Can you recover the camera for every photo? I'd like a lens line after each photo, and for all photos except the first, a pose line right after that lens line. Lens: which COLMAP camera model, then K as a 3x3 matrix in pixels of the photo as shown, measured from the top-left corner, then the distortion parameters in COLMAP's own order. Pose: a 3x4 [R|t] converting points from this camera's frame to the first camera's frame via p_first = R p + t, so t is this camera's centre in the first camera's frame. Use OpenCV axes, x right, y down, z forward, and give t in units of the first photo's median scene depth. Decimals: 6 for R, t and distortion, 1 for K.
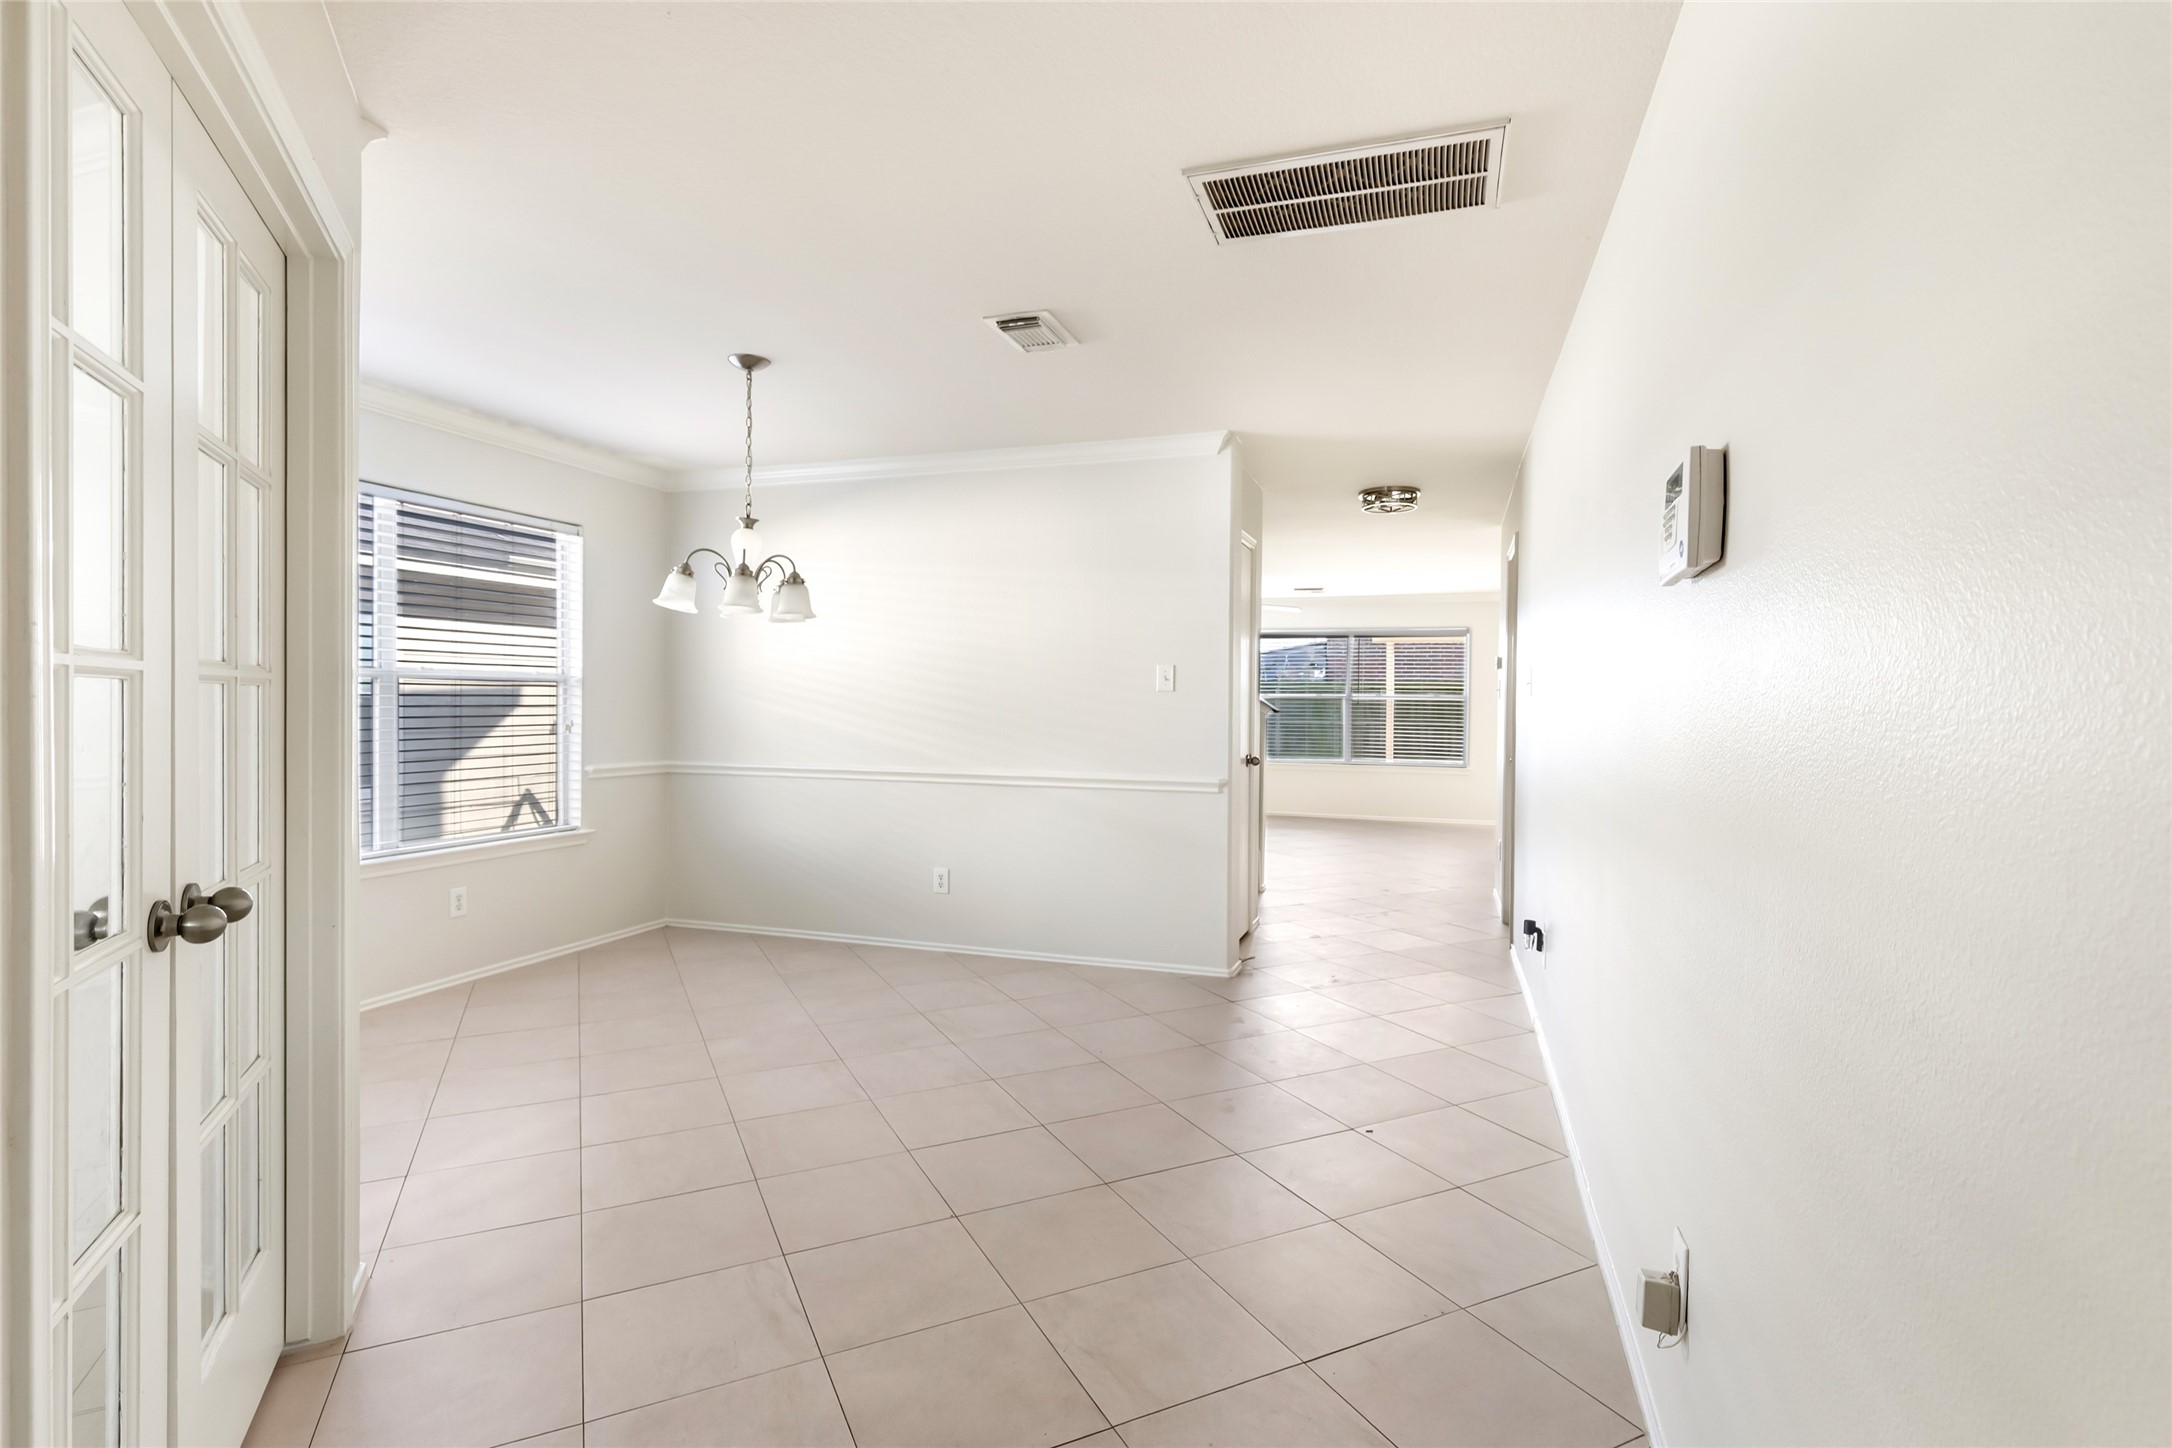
lens RADIAL K [[1024.4, 0, 1082.5], [0, 1024.4, 715.4], [0, 0, 1]] dist [0.004939, -0.000938]
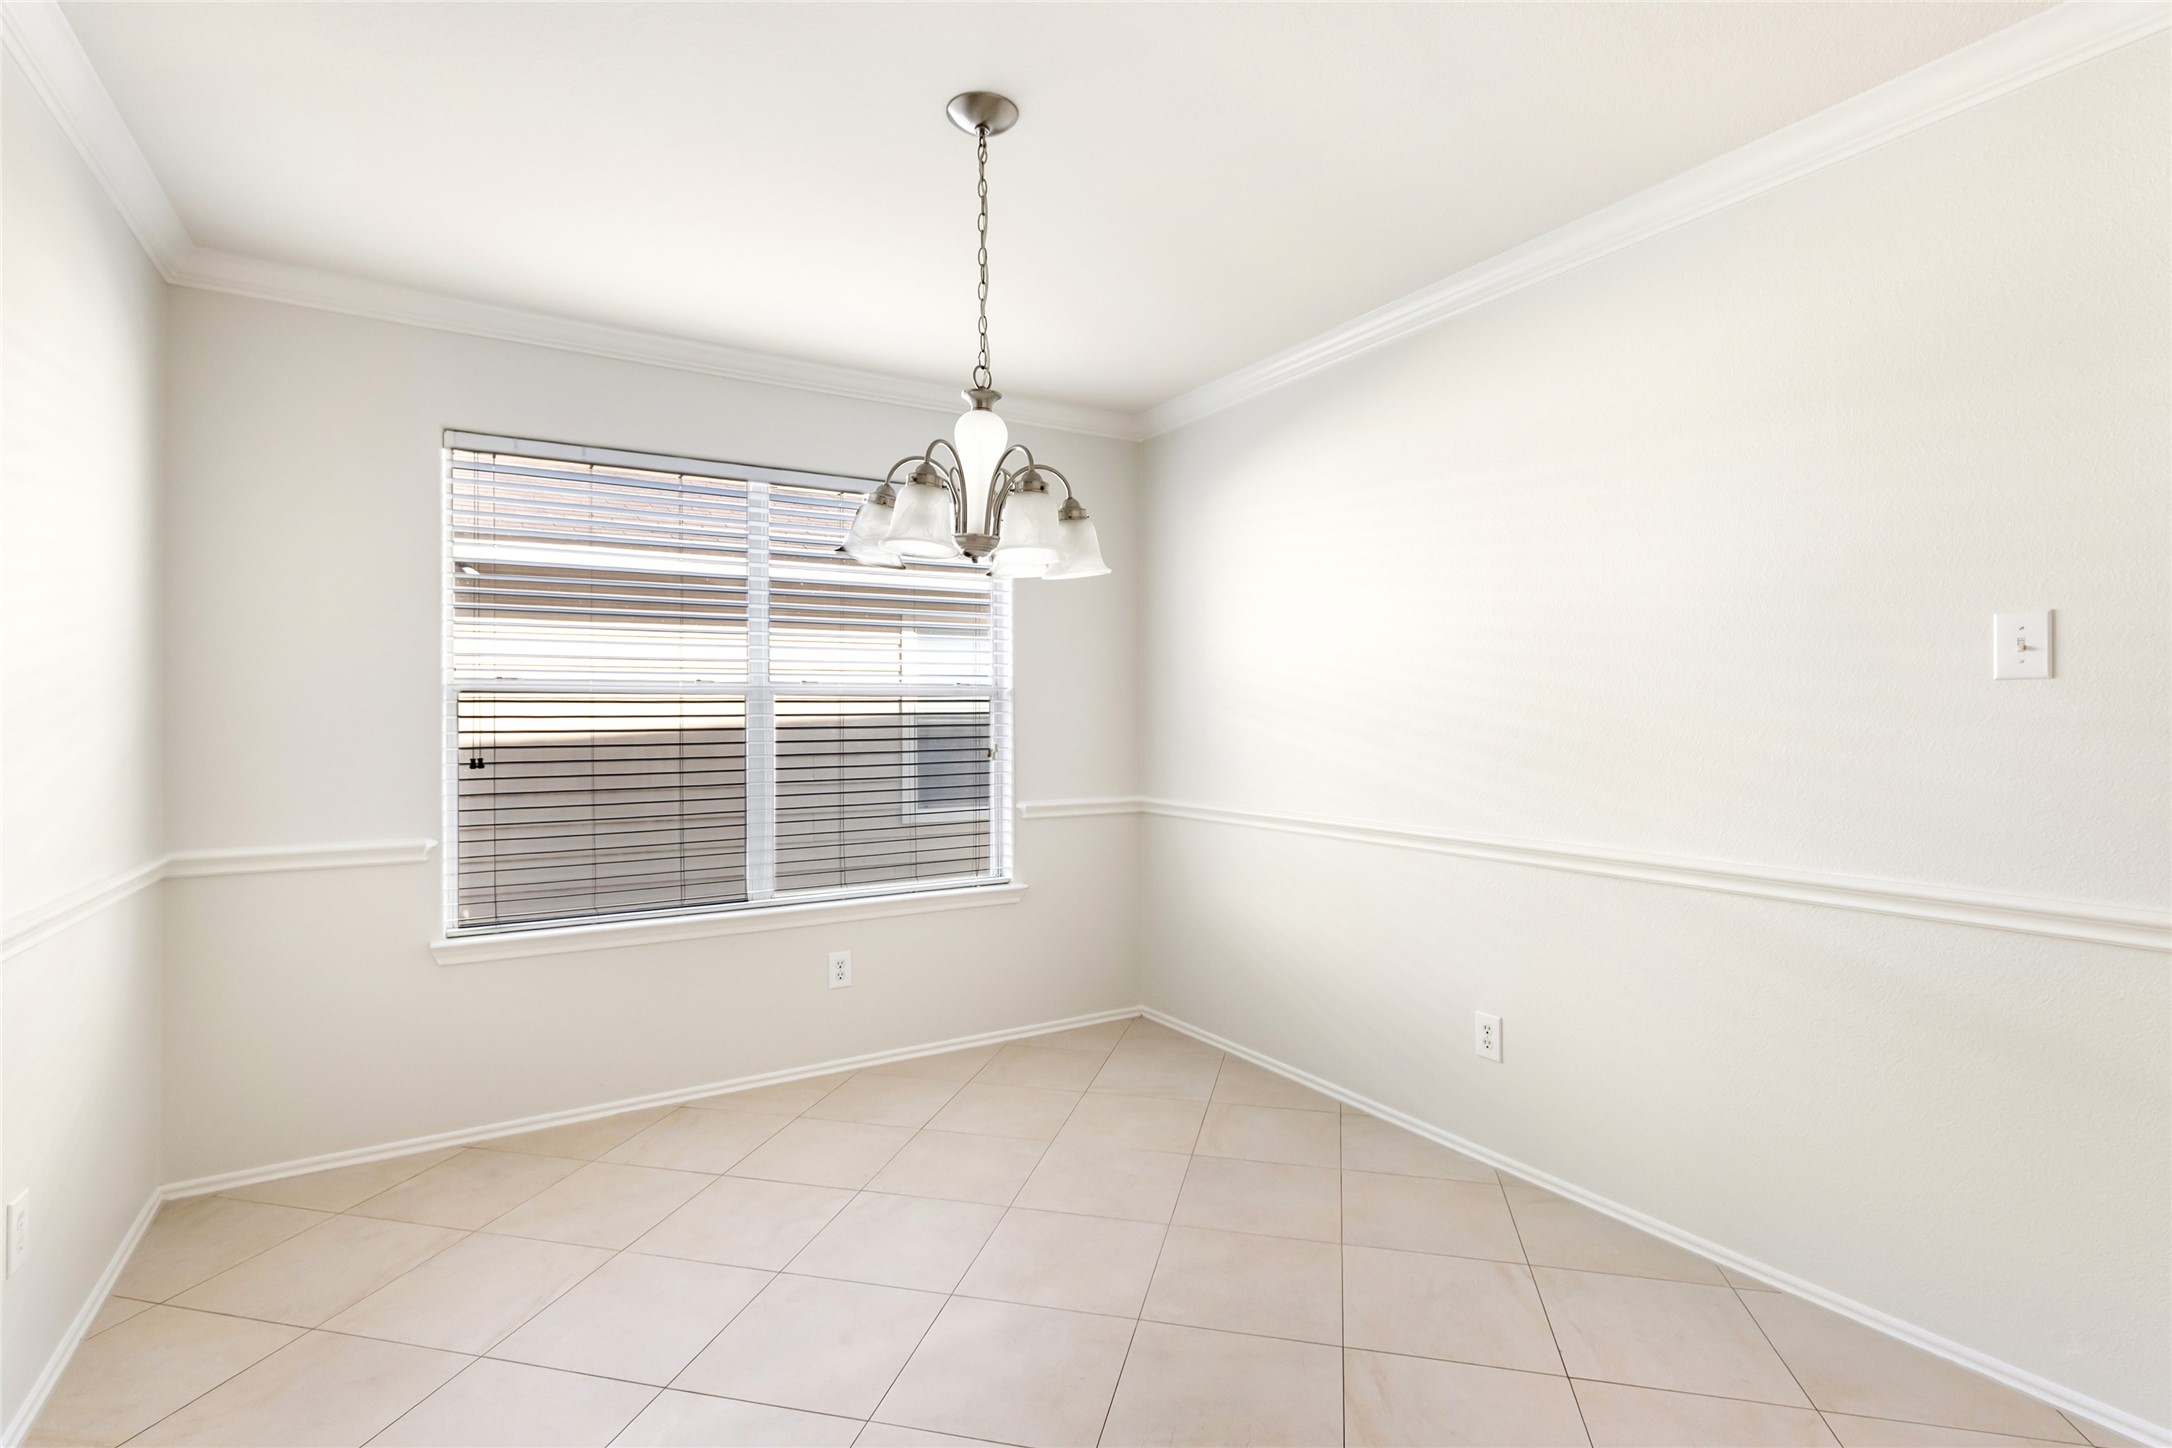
lens RADIAL K [[1024.4, 0, 1088.0], [0, 1024.4, 718.9], [0, 0, 1]] dist [0.004939, -0.000938]
pose [[0.768820, -0.009631, -0.639393, 0.052846], [0.004345, 0.999942, -0.009837, -0.005972], [0.639451, 0.004785, 0.768817, 0.438420]]
